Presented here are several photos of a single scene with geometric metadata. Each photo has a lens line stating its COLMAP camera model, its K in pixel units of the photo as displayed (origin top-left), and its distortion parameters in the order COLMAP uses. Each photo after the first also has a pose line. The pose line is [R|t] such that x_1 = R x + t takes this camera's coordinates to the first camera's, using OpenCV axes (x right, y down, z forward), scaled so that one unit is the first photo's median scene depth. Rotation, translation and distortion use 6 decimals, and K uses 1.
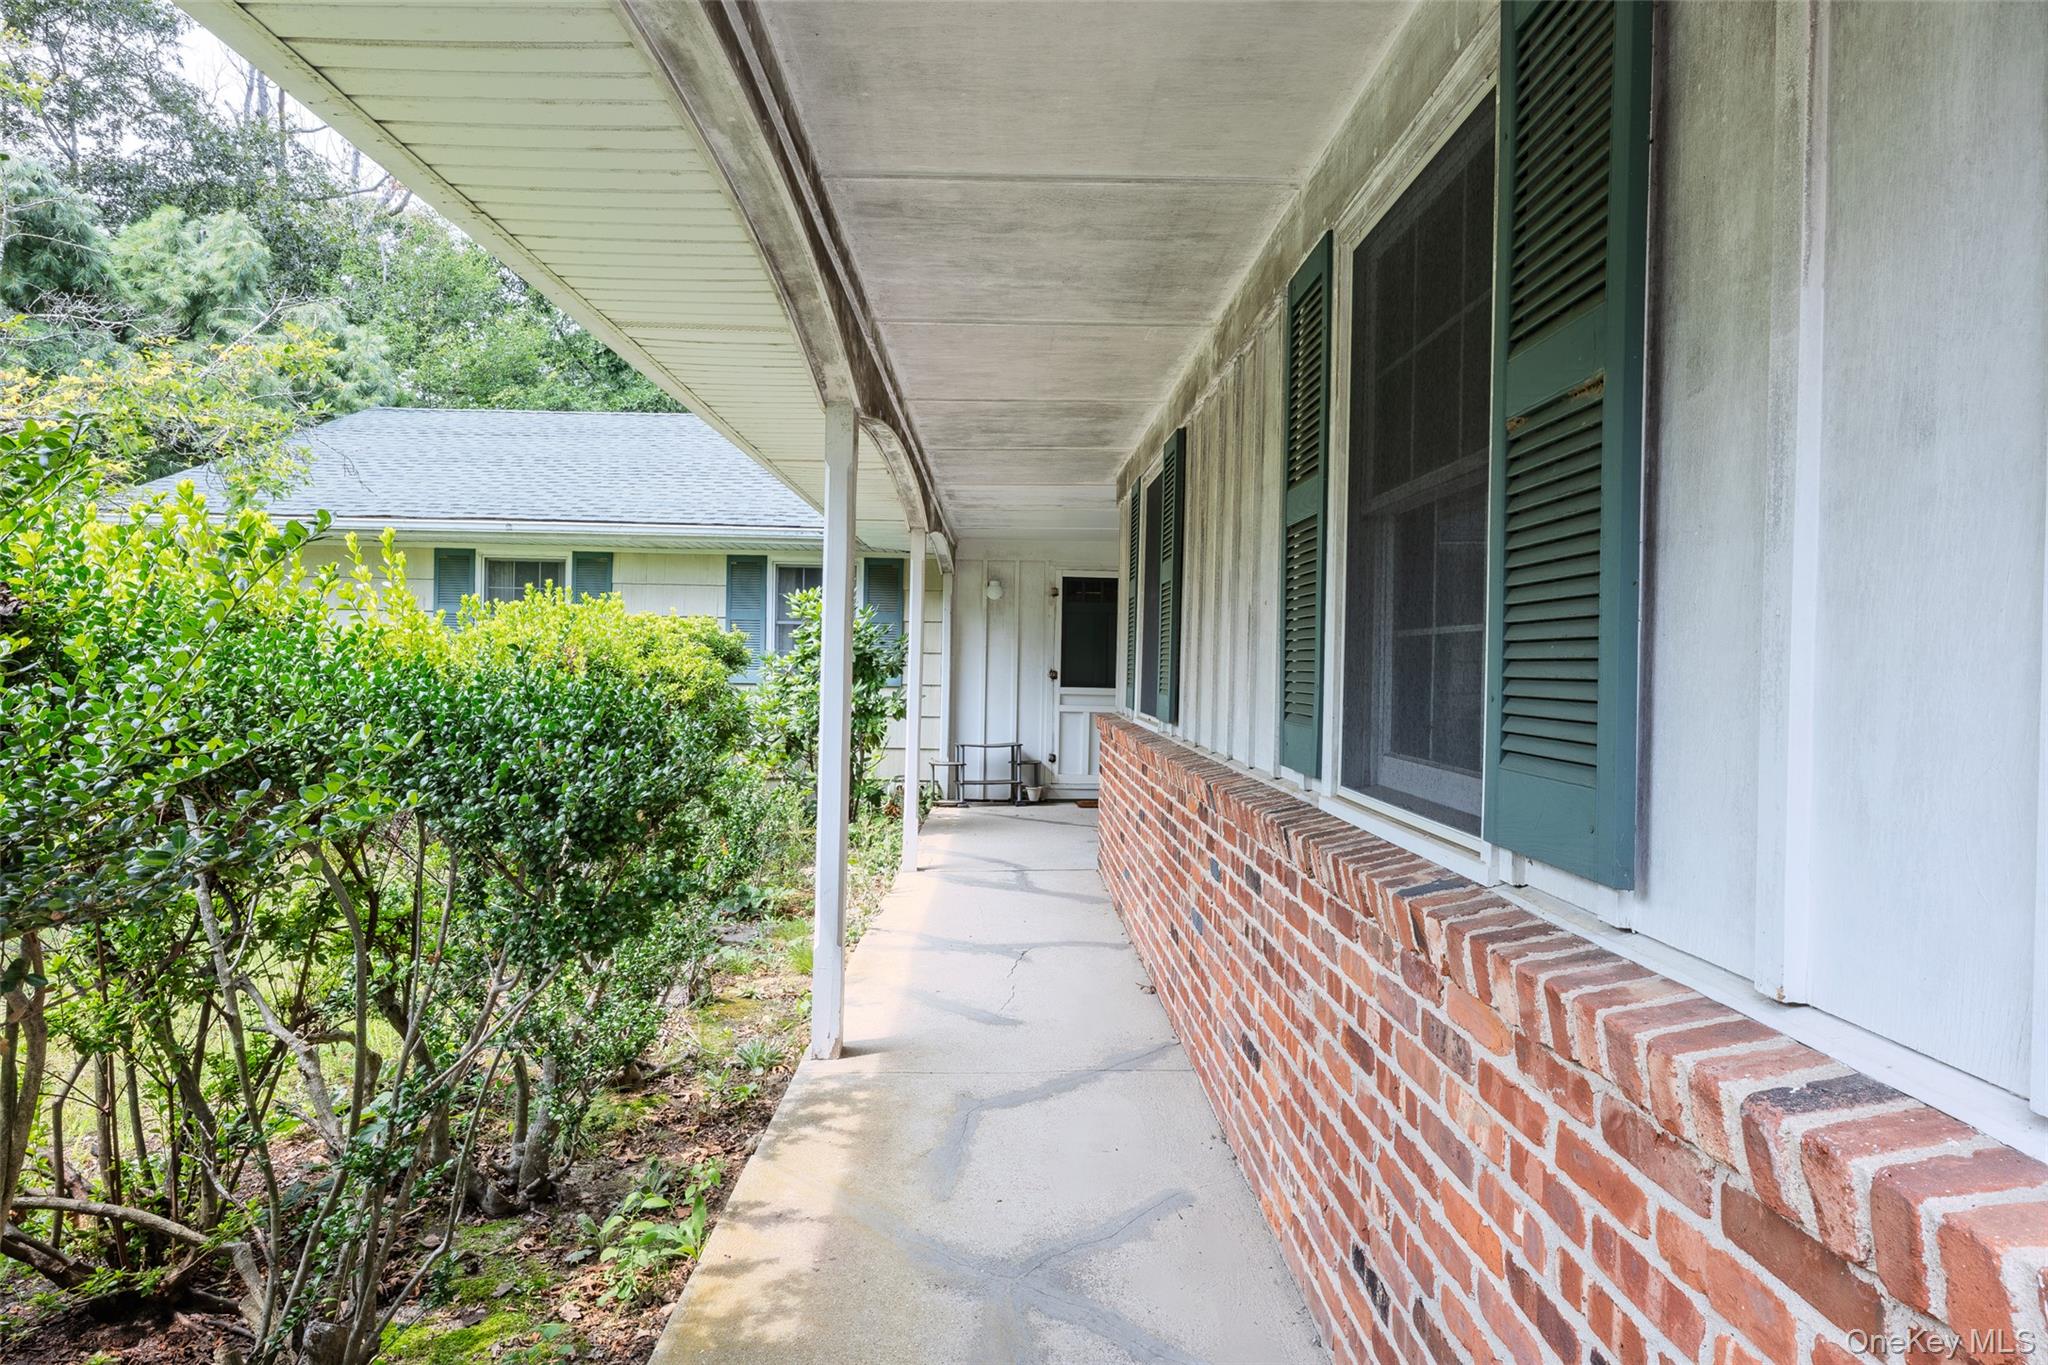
lens RADIAL K [[1188.7, 0, 1024.3], [0, 1188.7, 676.5], [0, 0, 1]] dist [-0.004329, -0.000485]
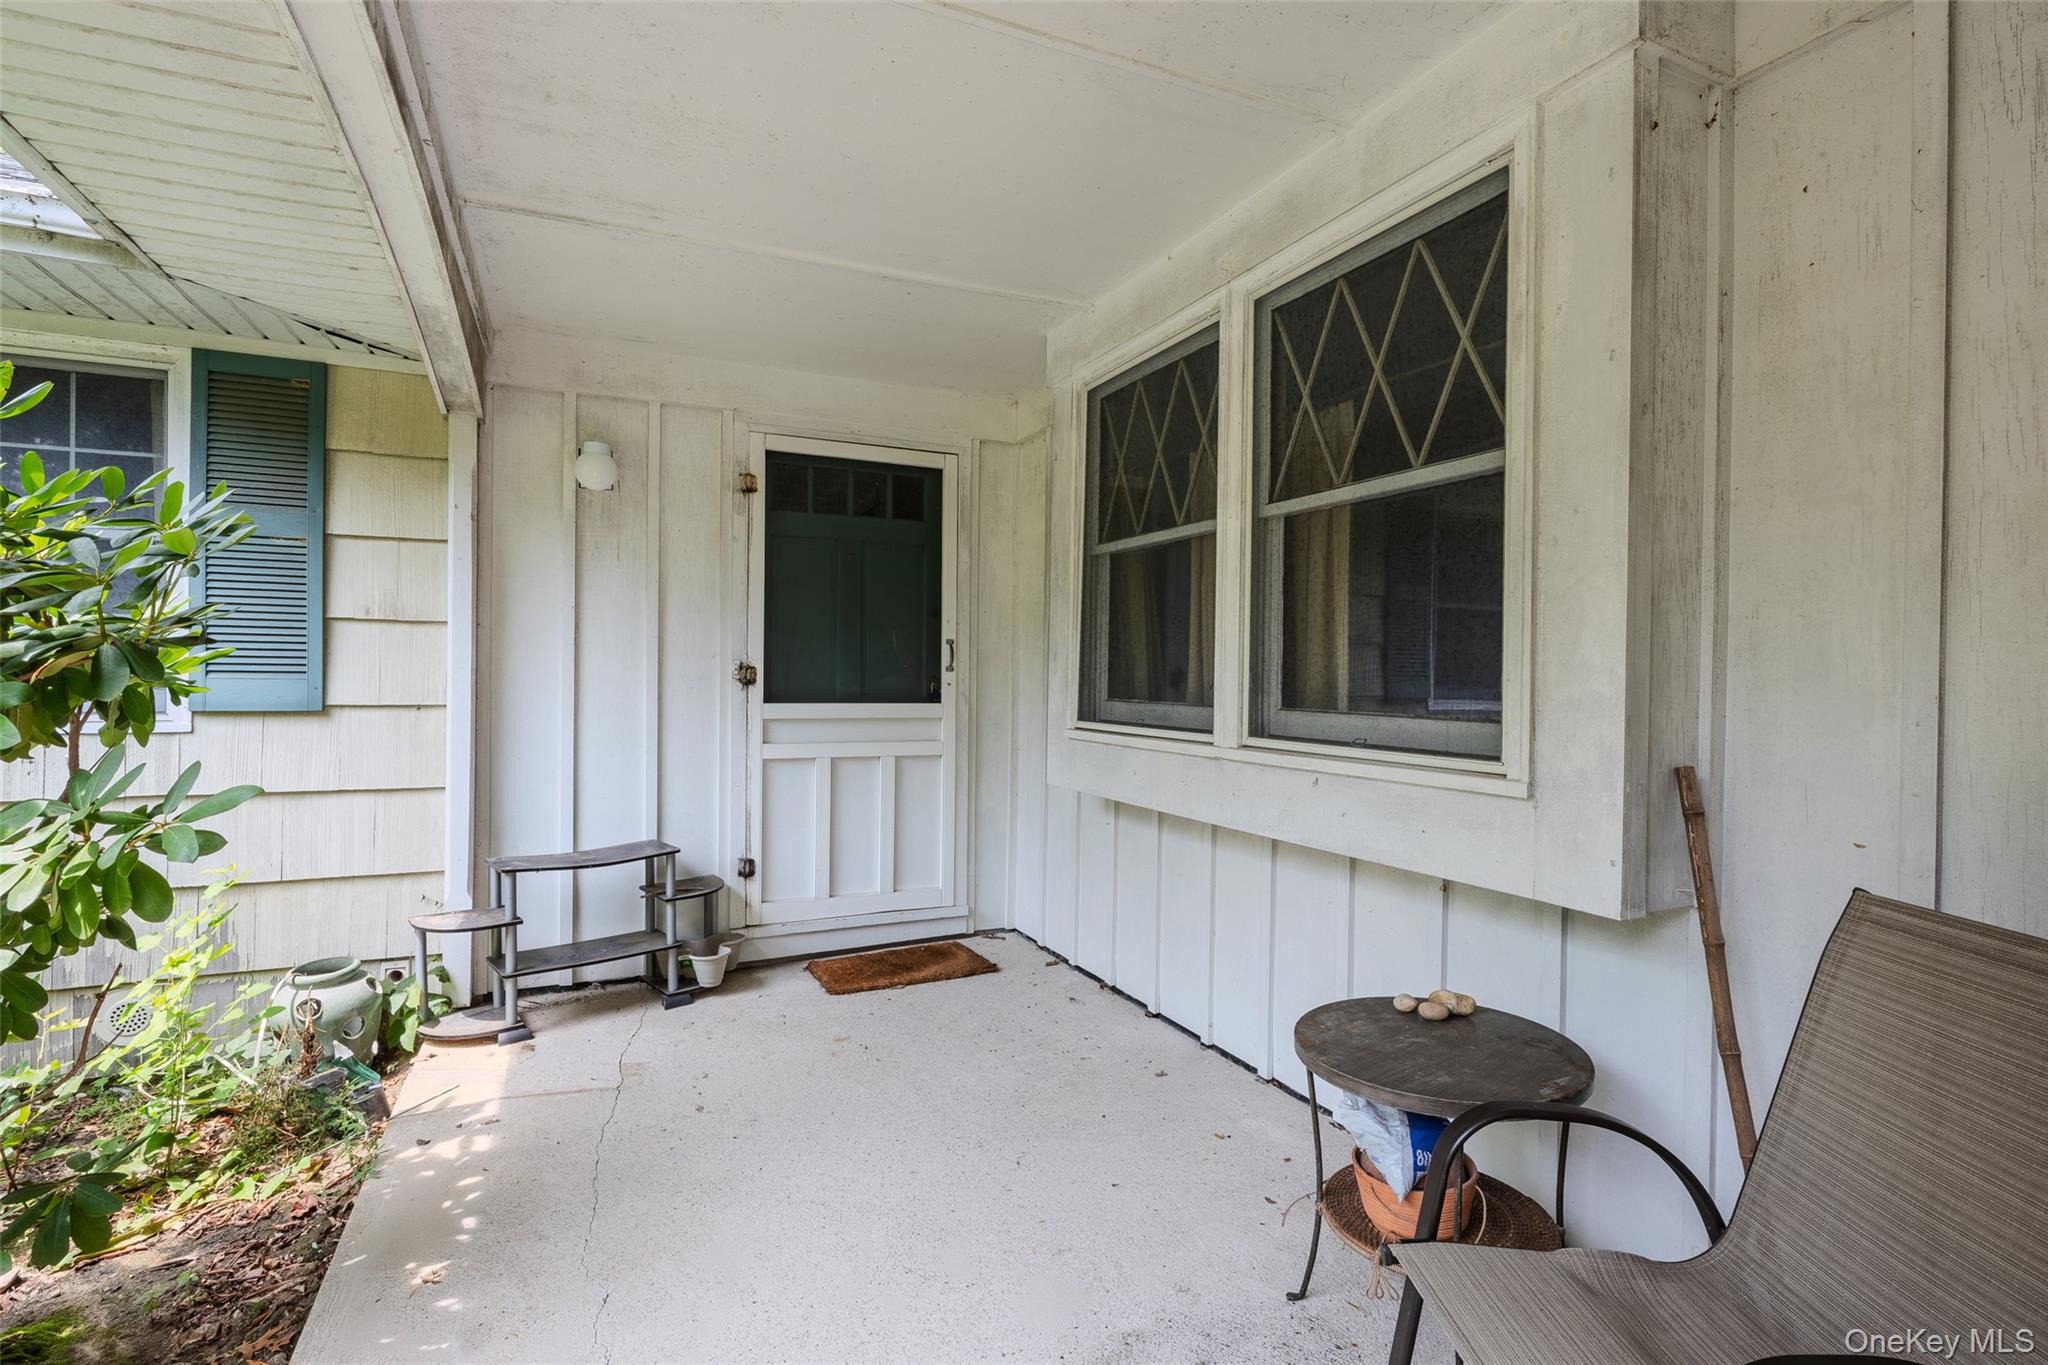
lens RADIAL K [[955.1, 0, 1024.0], [0, 955.1, 681.8], [0, 0, 1]] dist [-0.010168, -0.000915]
pose [[0.909111, -0.013844, 0.416323, -0.028449], [0.012761, 0.999904, 0.005385, 0.000291], [-0.416358, 0.000417, 0.909201, 0.645443]]
